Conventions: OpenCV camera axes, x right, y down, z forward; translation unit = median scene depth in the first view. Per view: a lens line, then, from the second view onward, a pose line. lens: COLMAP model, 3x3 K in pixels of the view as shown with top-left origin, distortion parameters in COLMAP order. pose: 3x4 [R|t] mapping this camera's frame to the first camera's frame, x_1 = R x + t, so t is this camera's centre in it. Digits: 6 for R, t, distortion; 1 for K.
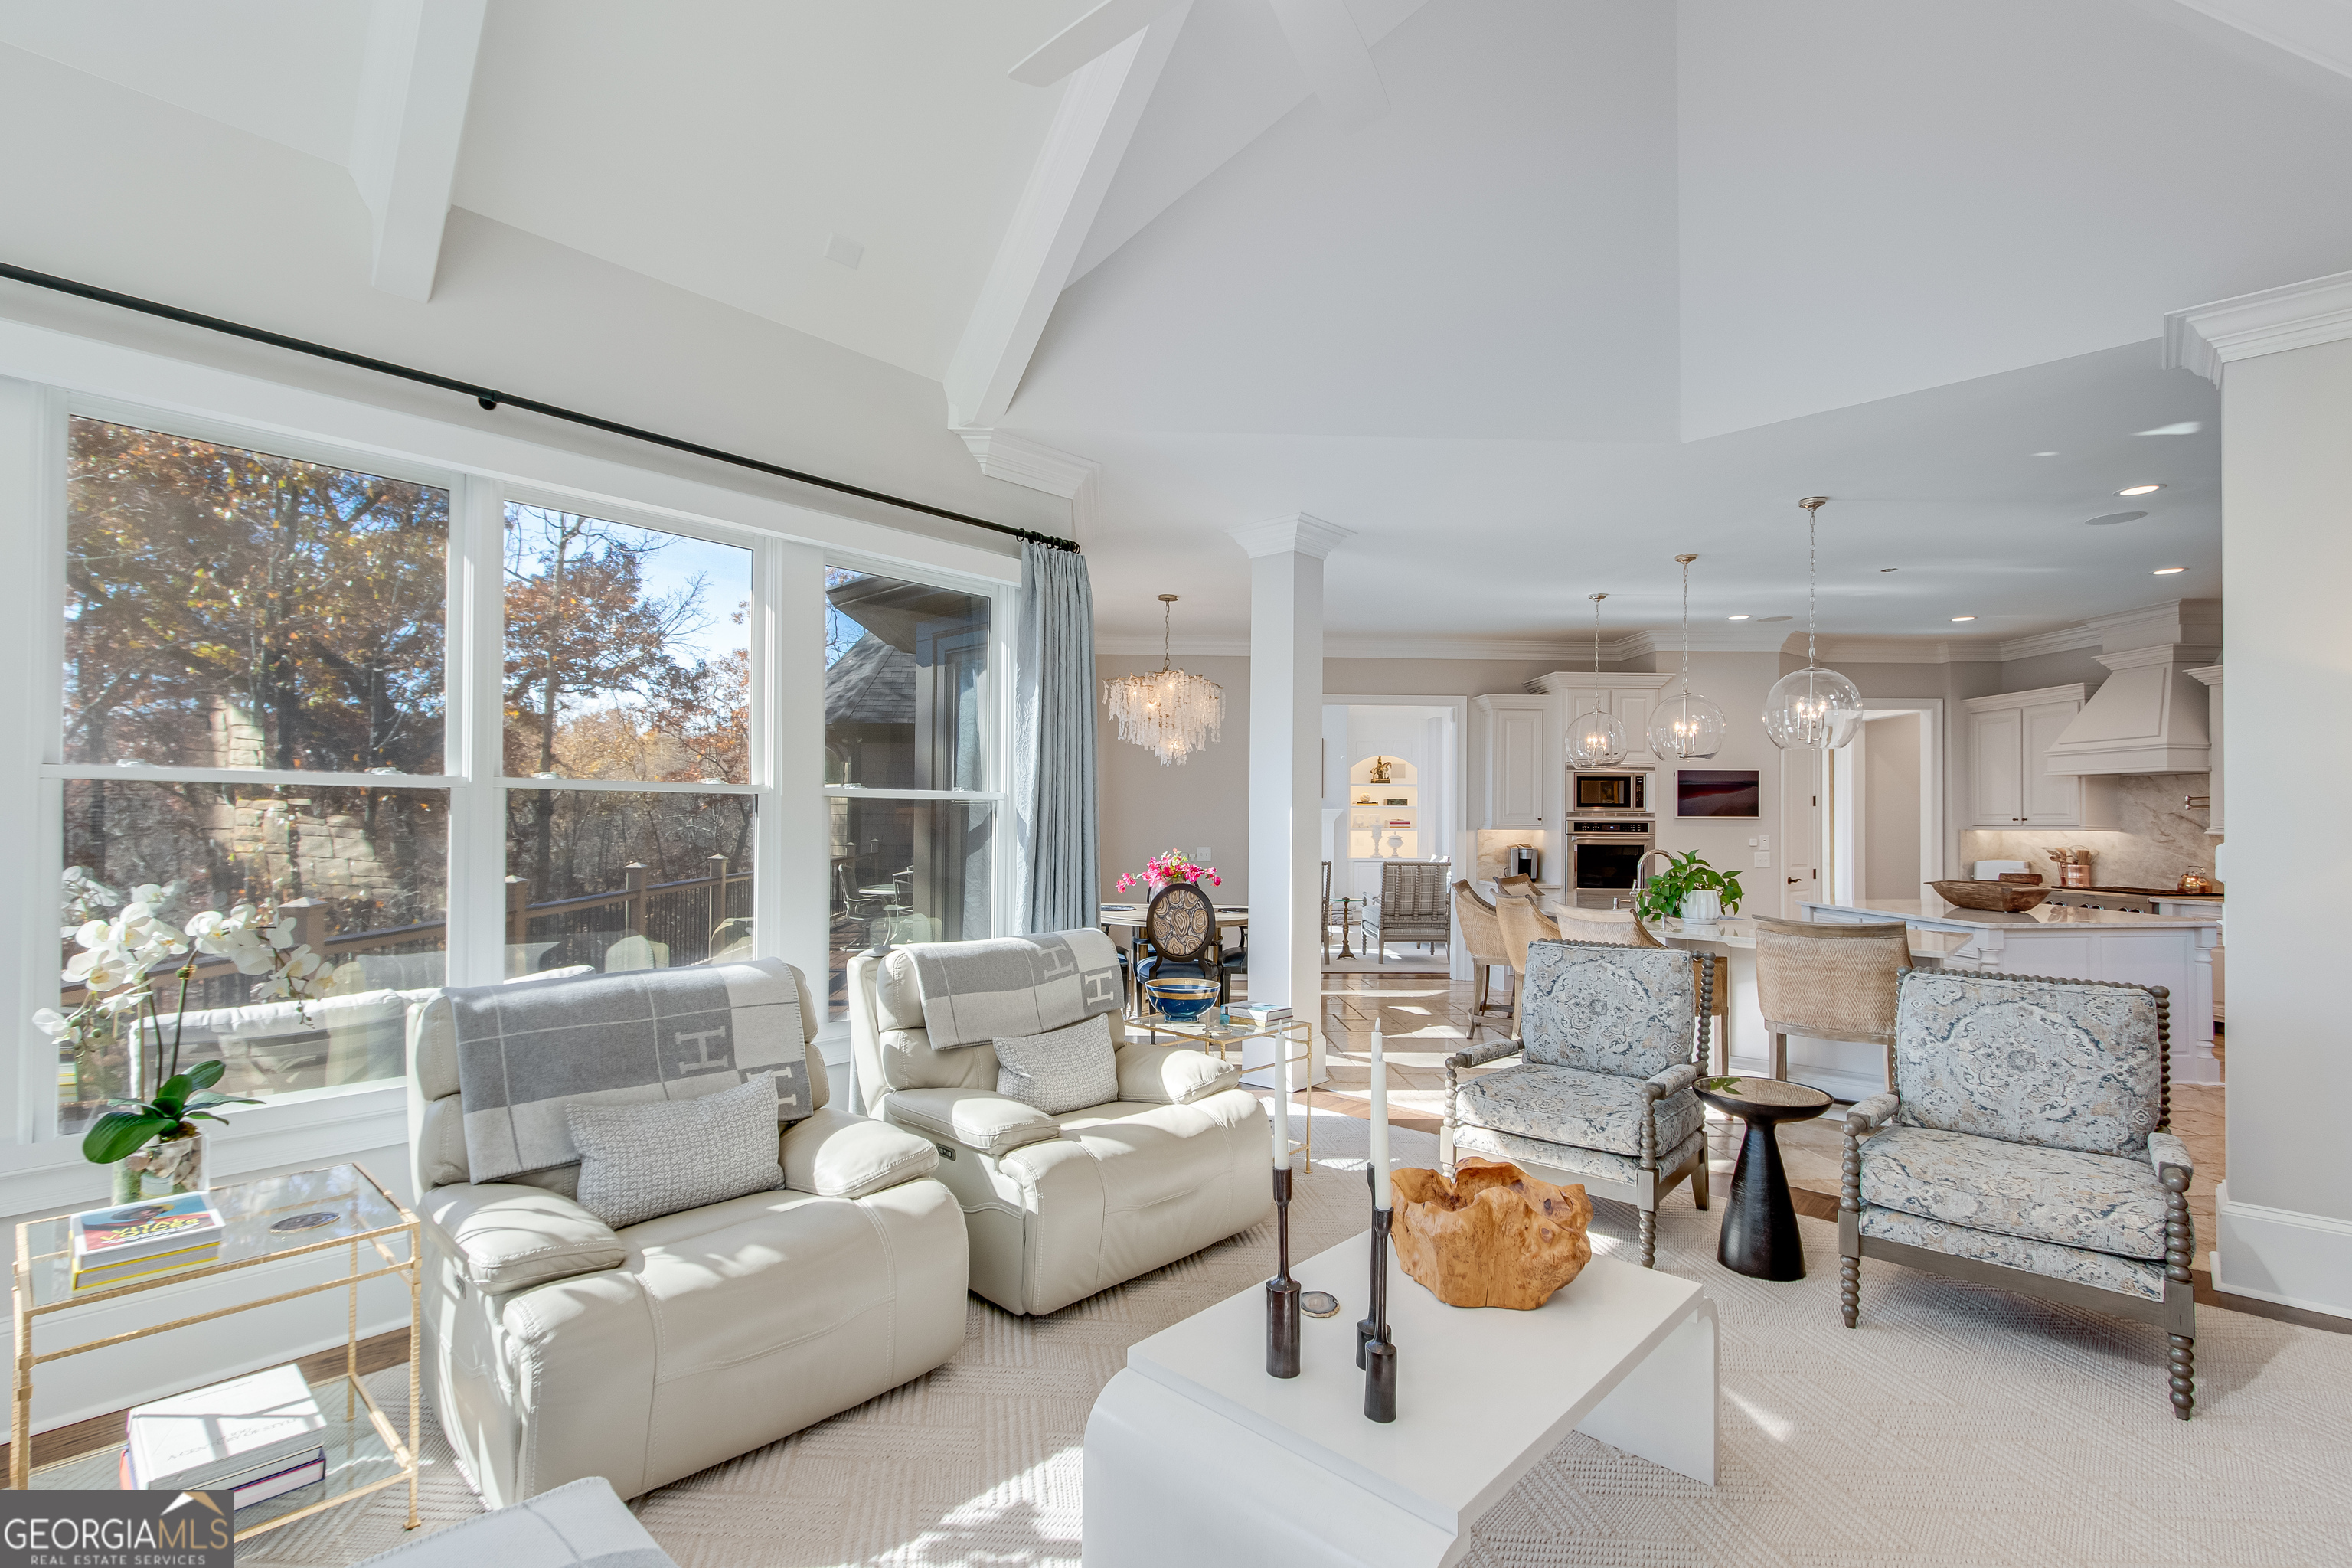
lens RADIAL K [[1063.0, 0, 1134.9], [0, 1063.0, 808.8], [0, 0, 1]] dist [0.002957, -0.006075]
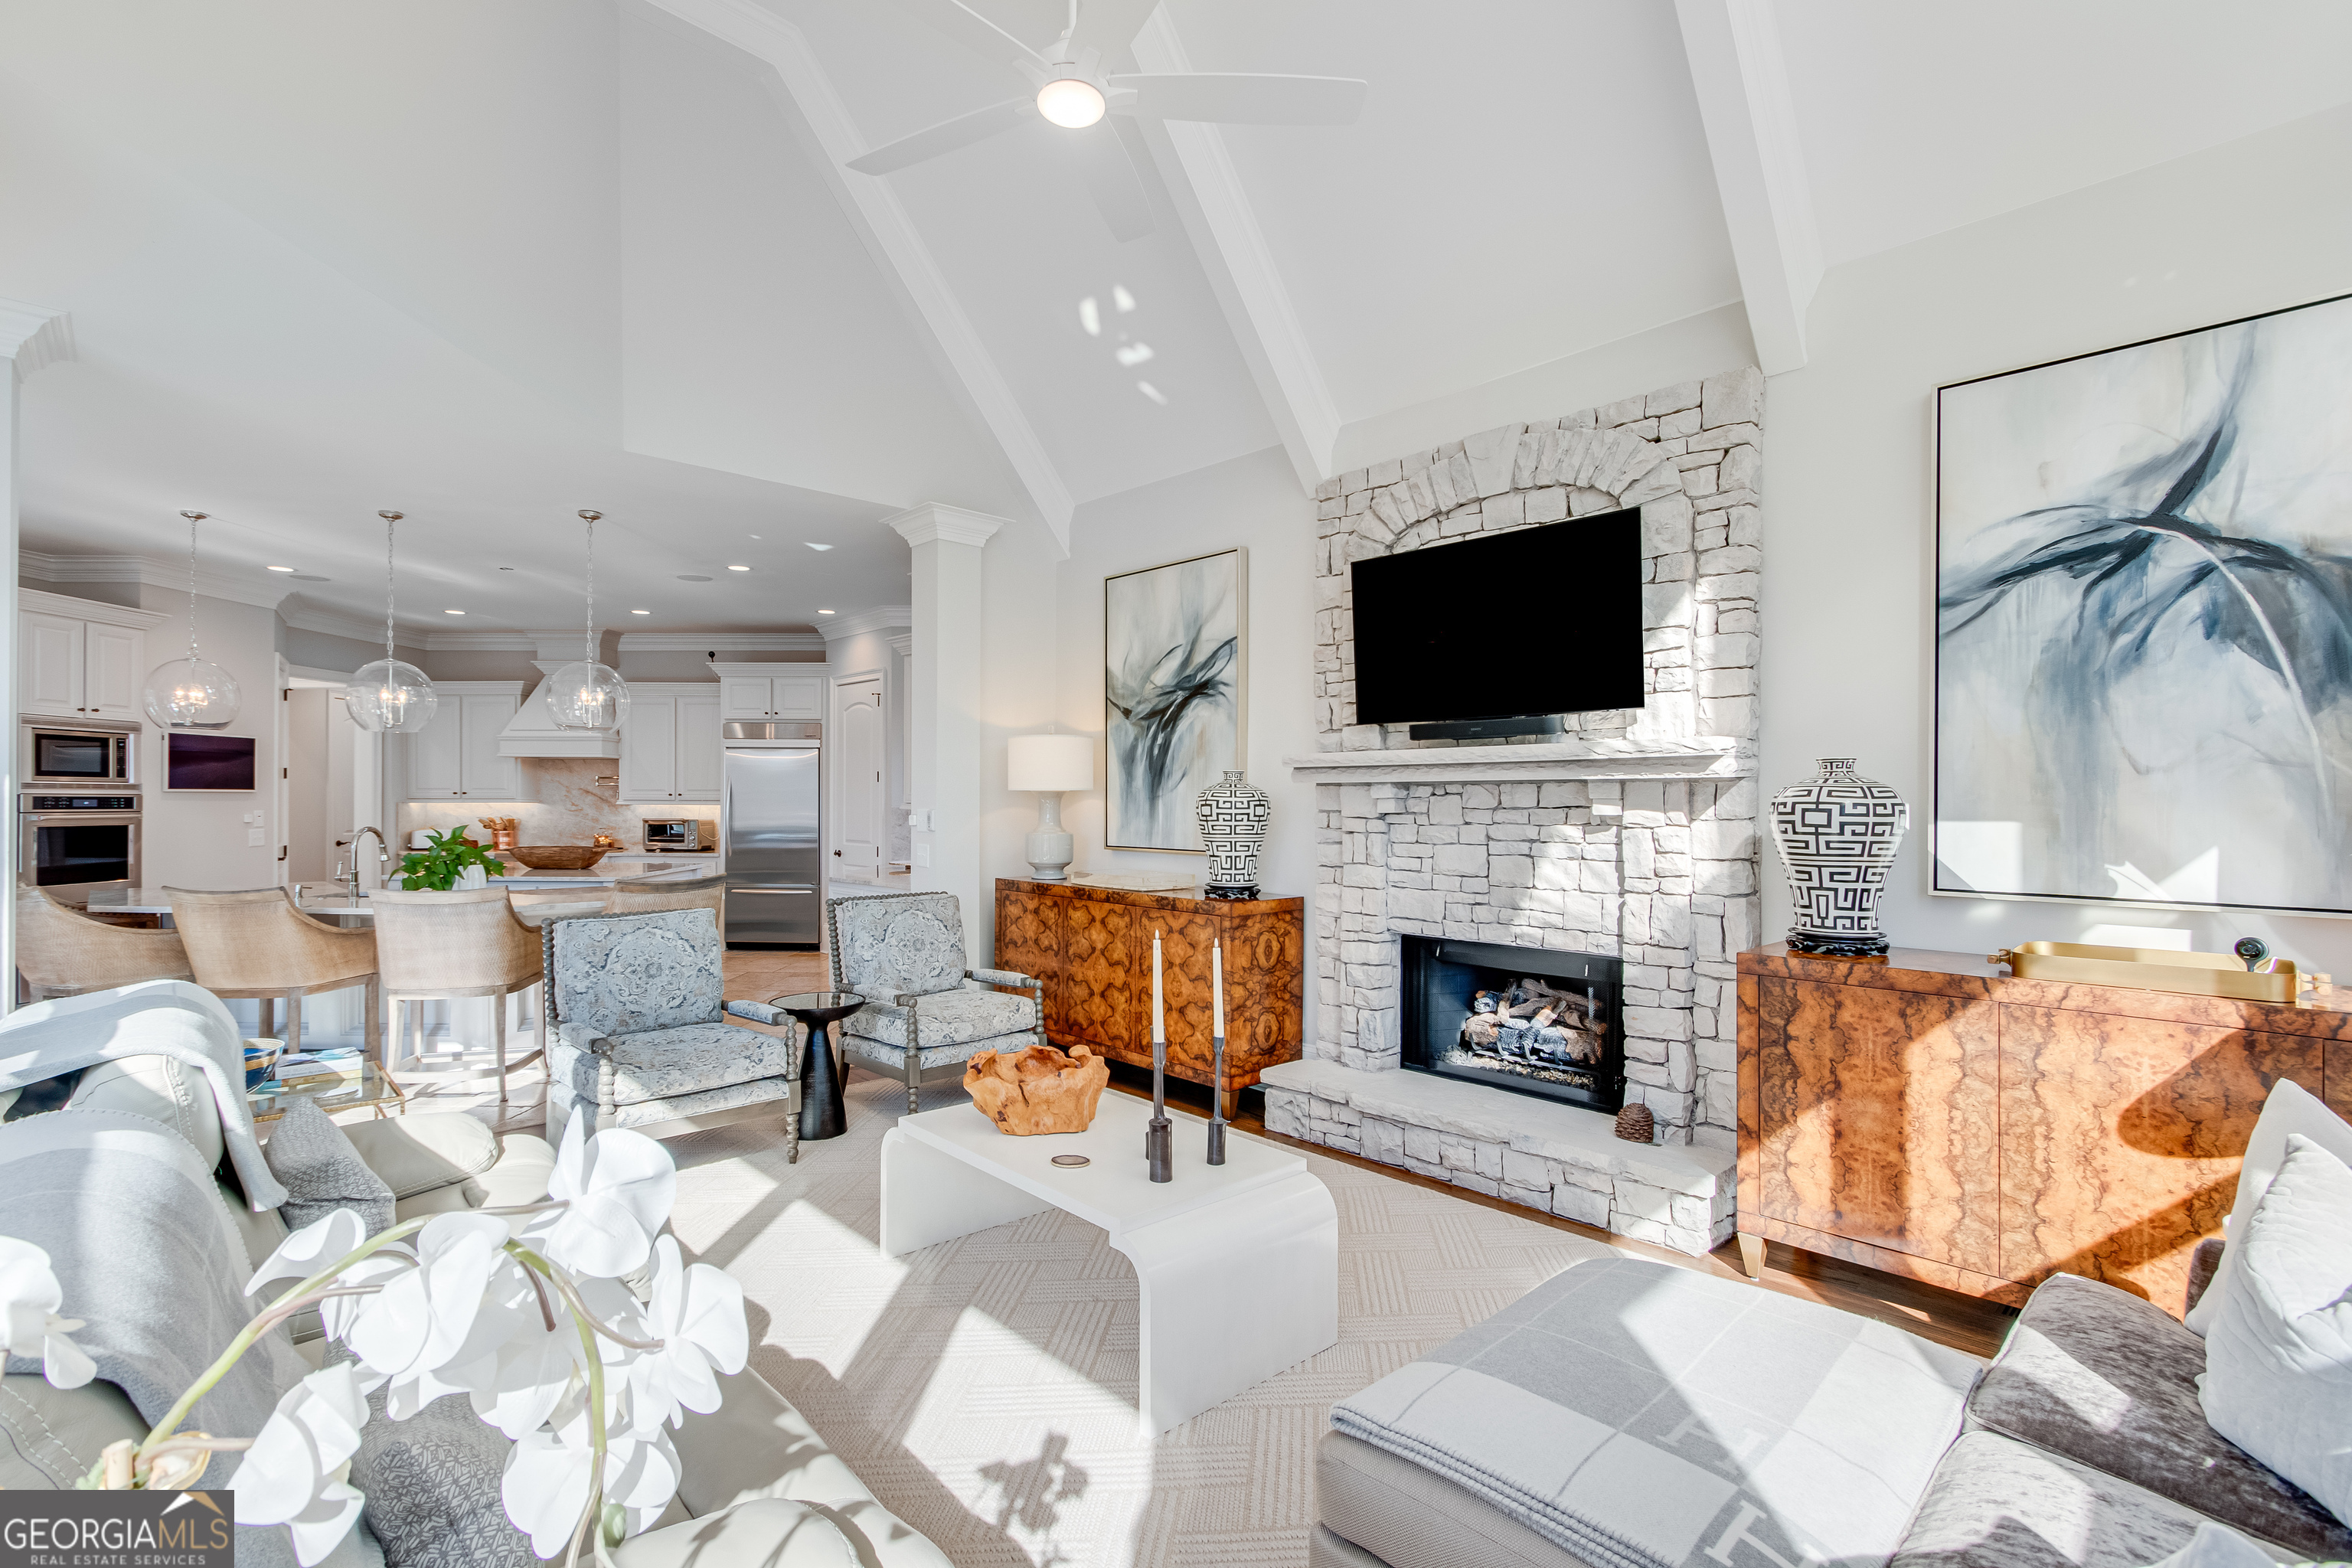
lens RADIAL K [[1082.5, 0, 1142.6], [0, 1082.5, 801.3], [0, 0, 1]] dist [0.003506, 0.000063]
pose [[0.061365, -0.007324, 0.998089, -0.291898], [-0.013479, 0.999876, 0.008166, -0.000183], [-0.998024, -0.013955, 0.061258, 0.203921]]
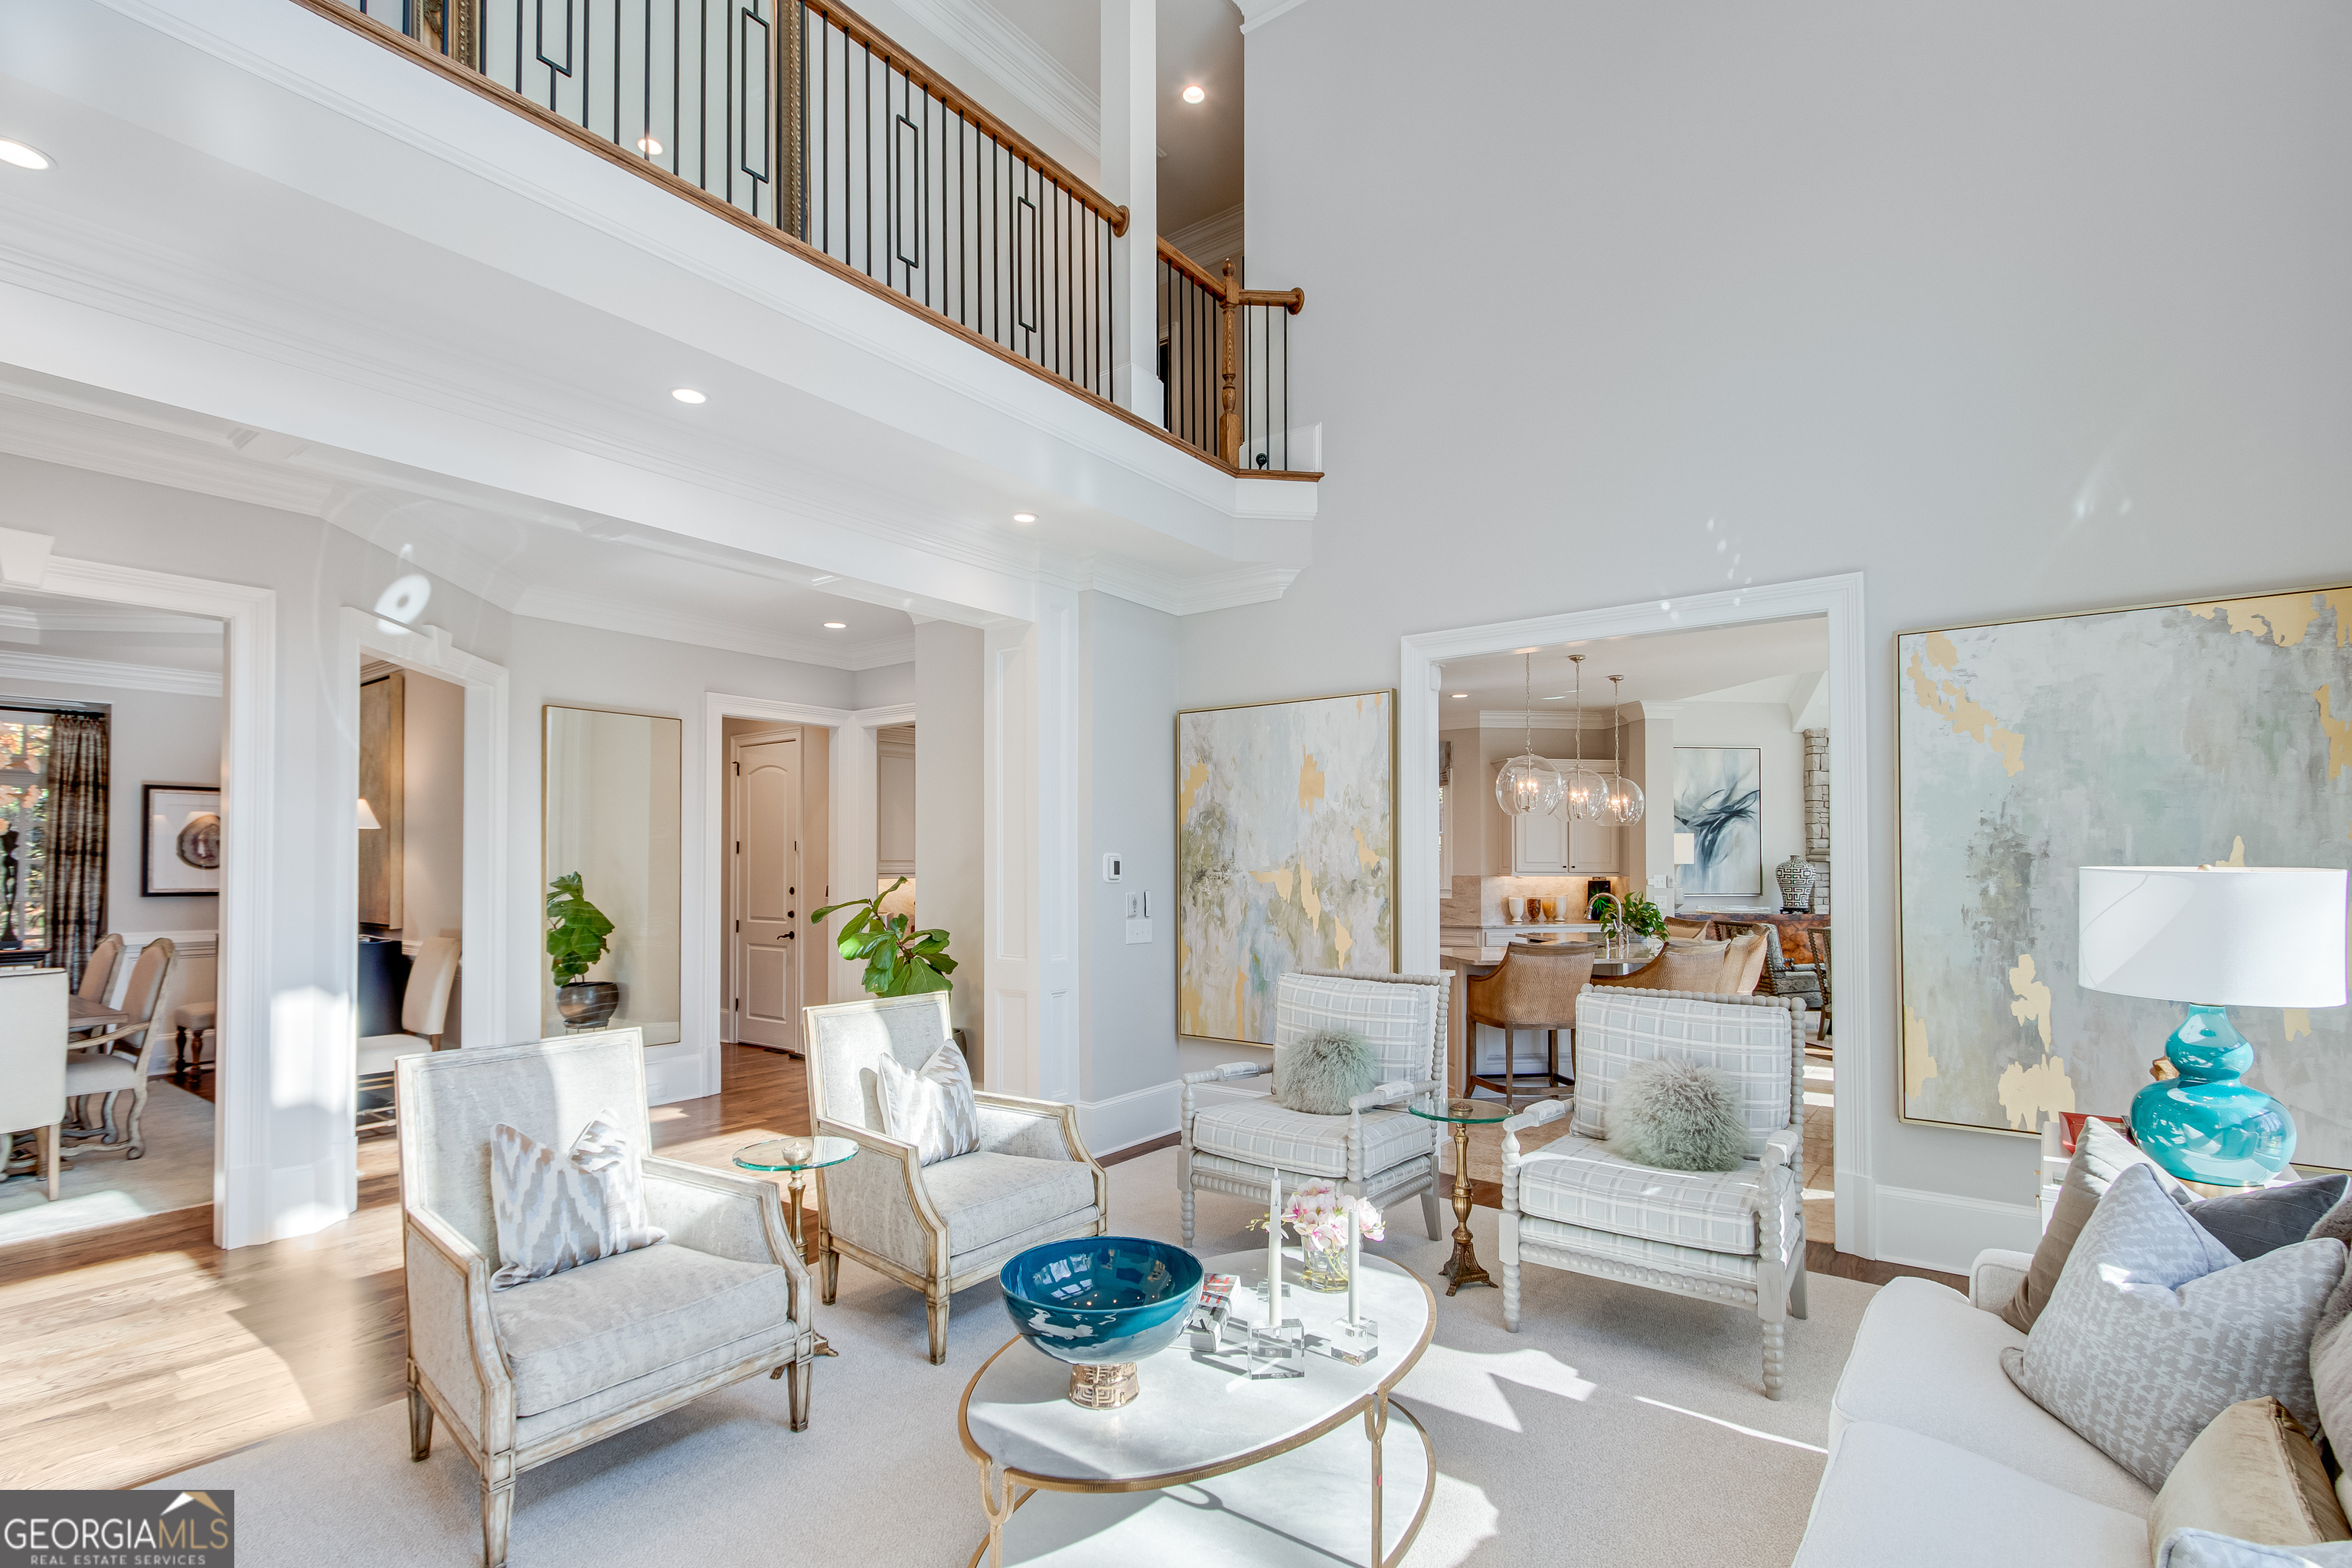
lens RADIAL K [[1104.4, 0, 1172.0], [0, 1104.4, 847.3], [0, 0, 1]] dist [0.002728, 0.000060]
pose [[-0.784794, 0.004912, 0.619738, 0.068916], [-0.008914, 0.999776, -0.019212, 0.009761], [-0.619693, -0.020602, -0.784574, 1.672957]]
